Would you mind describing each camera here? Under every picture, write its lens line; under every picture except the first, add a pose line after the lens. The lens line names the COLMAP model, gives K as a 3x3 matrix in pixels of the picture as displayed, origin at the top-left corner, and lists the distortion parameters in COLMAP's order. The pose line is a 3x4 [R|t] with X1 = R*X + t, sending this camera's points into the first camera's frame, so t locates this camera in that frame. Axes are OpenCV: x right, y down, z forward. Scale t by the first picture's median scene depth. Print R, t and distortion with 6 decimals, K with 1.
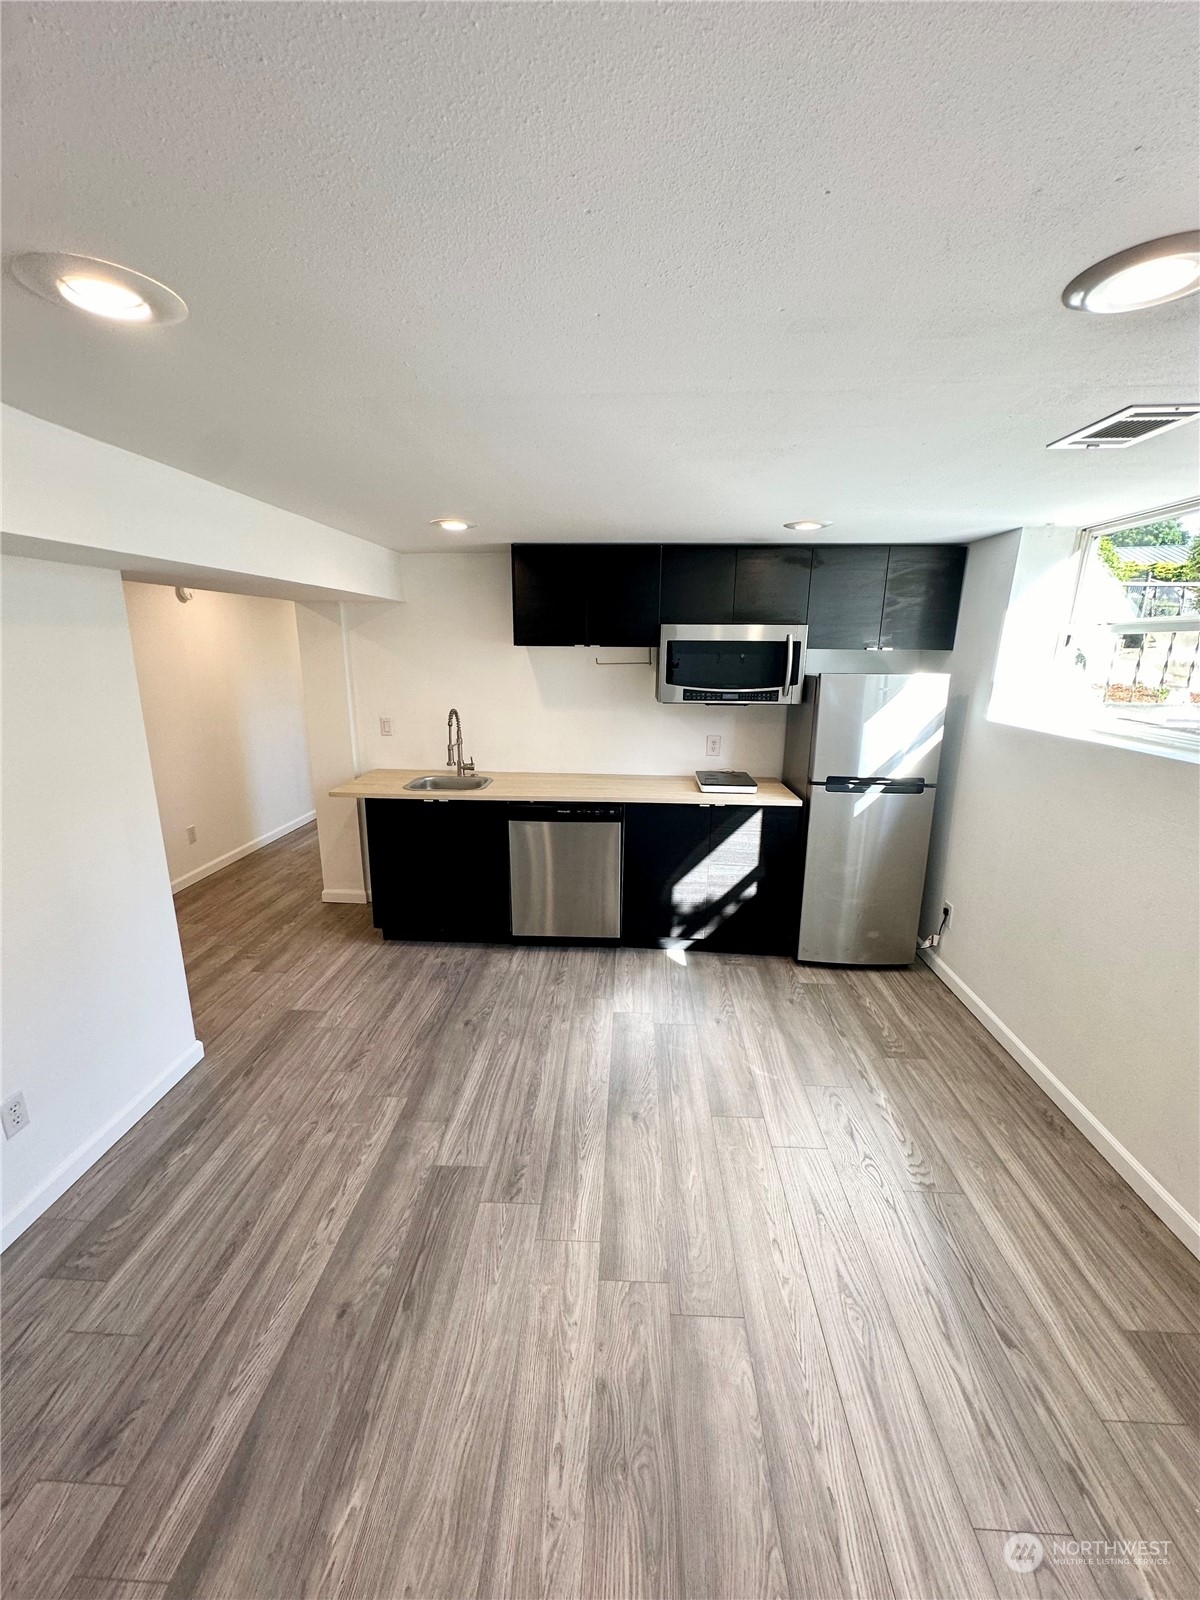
lens RADIAL K [[634.6, 0, 600.0], [0, 634.6, 800.0], [0, 0, 1]] dist [0.001075, 0.000092]
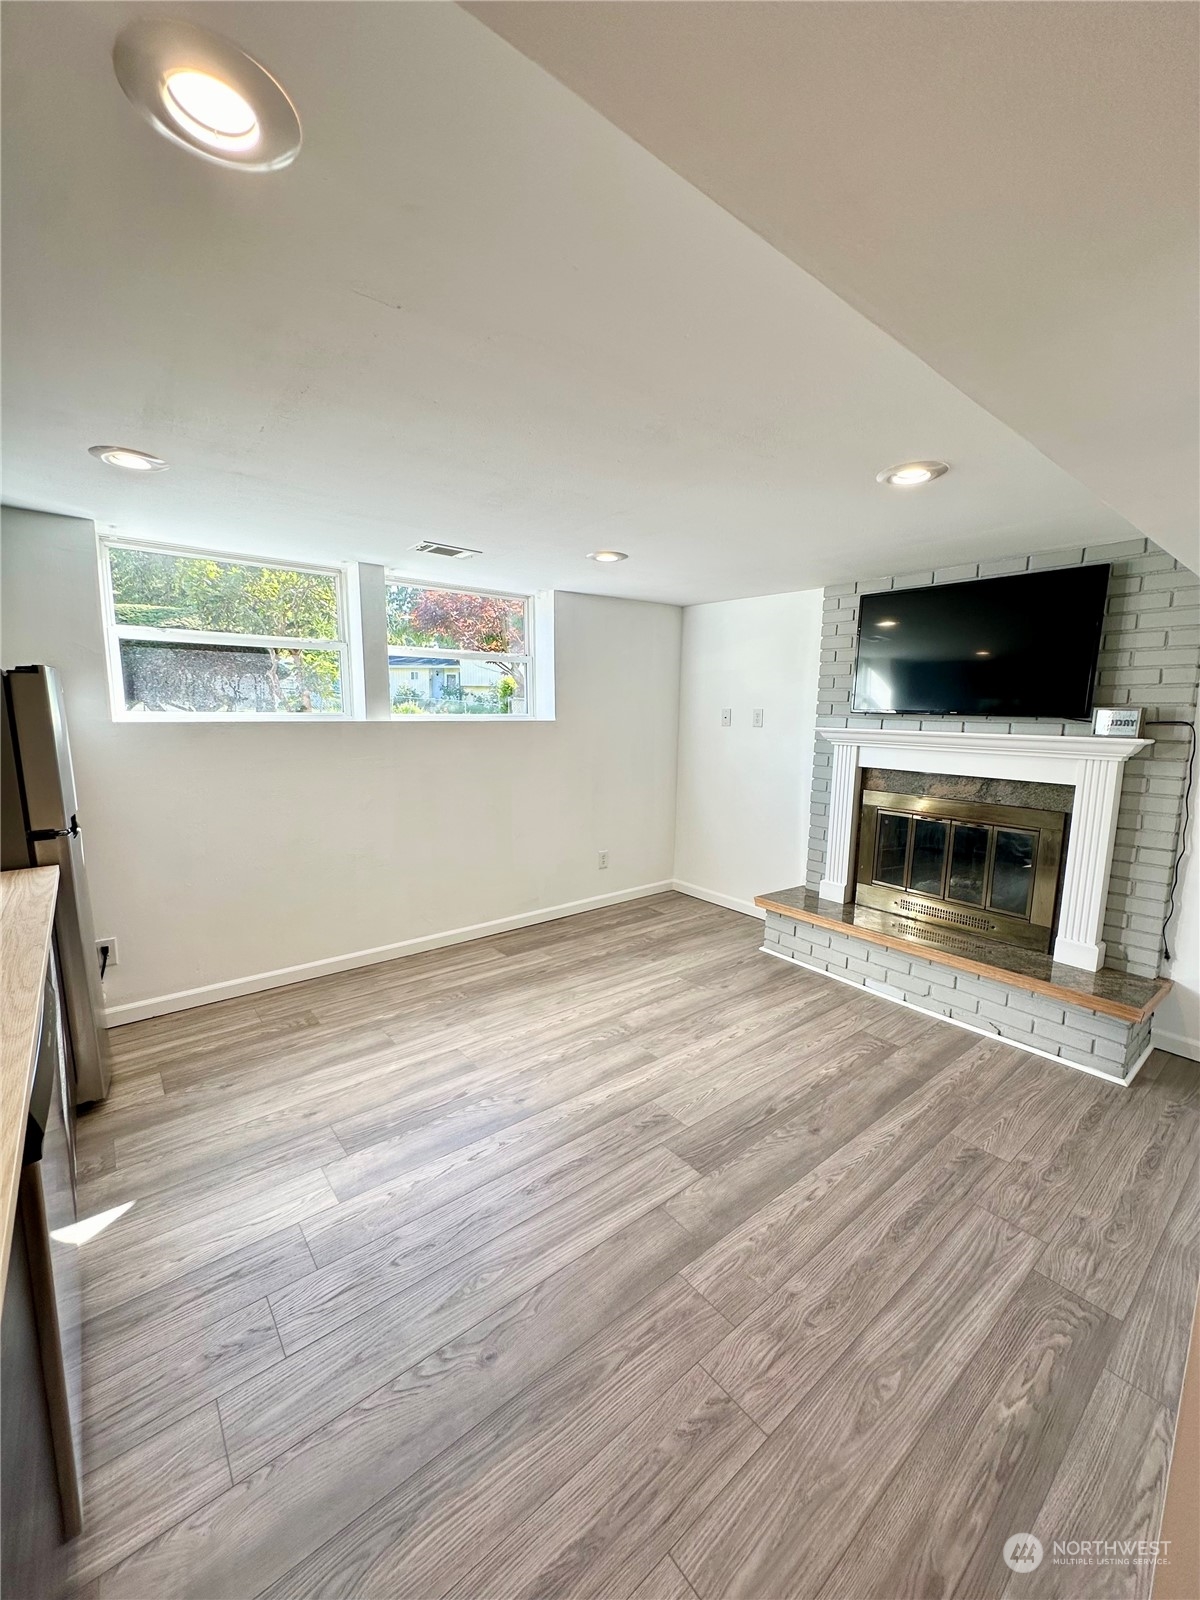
lens RADIAL K [[634.6, 0, 600.0], [0, 634.6, 800.0], [0, 0, 1]] dist [0.001075, 0.000092]
pose [[-0.664886, -0.120995, 0.737080, -0.800670], [0.160701, 0.940513, 0.299351, -0.259654], [-0.729453, 0.317484, -0.605890, 1.529722]]
